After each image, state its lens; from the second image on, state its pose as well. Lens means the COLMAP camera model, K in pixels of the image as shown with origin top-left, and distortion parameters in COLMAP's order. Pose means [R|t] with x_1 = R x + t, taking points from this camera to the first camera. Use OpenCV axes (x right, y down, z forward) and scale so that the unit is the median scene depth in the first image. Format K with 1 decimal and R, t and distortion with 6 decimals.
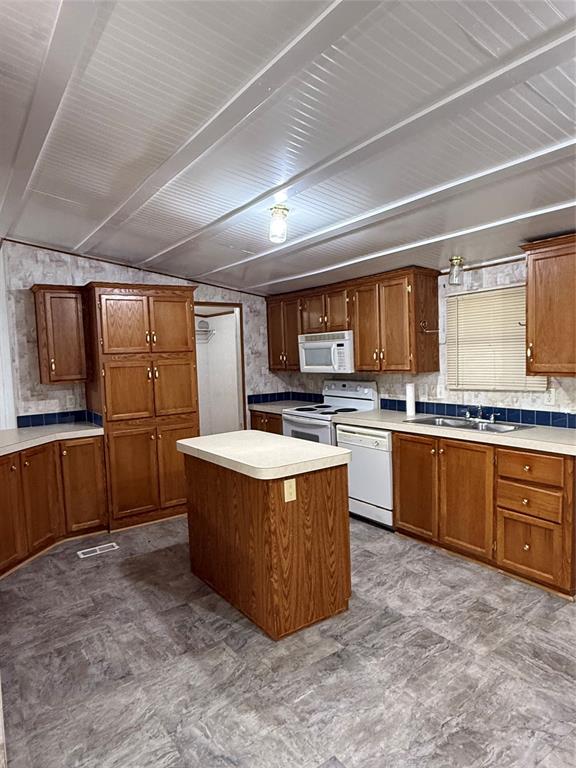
lens RADIAL K [[475.9, 0, 284.7], [0, 475.9, 387.4], [0, 0, 1]] dist [0.000923, 0.001536]
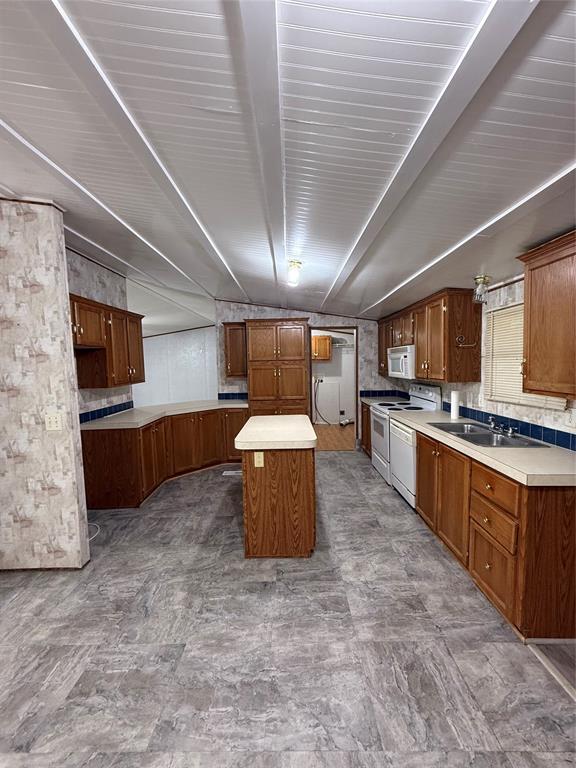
lens RADIAL K [[305.2, 0, 290.2], [0, 305.2, 382.4], [0, 0, 1]] dist [0.001453, -0.000007]
pose [[0.819327, 0.056222, -0.570563, 0.480937], [-0.050617, 0.998388, 0.025692, -0.037471], [0.571087, 0.007830, 0.820852, 0.229342]]
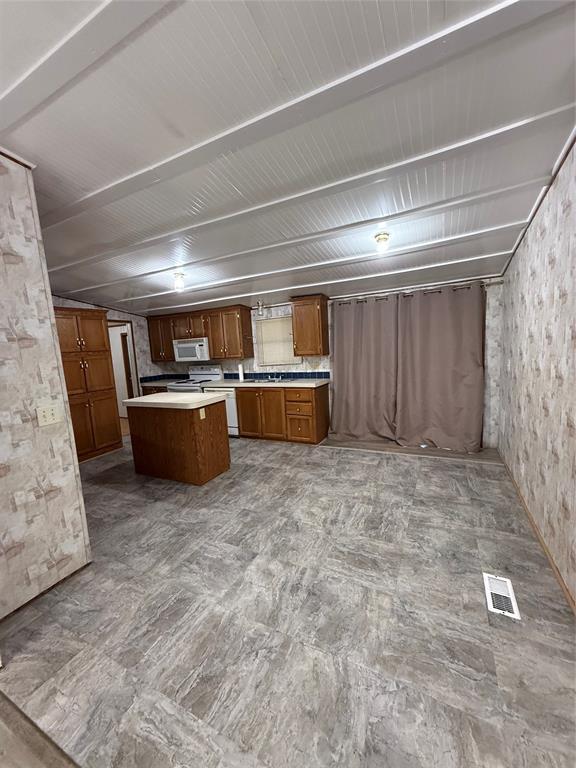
lens RADIAL K [[305.2, 0, 288.1], [0, 305.2, 382.8], [0, 0, 1]] dist [0.001453, -0.000007]
pose [[0.878601, -0.074300, 0.471740, -0.222679], [0.061692, 0.997204, 0.042162, 0.037694], [-0.473554, -0.007941, 0.880729, -0.284038]]
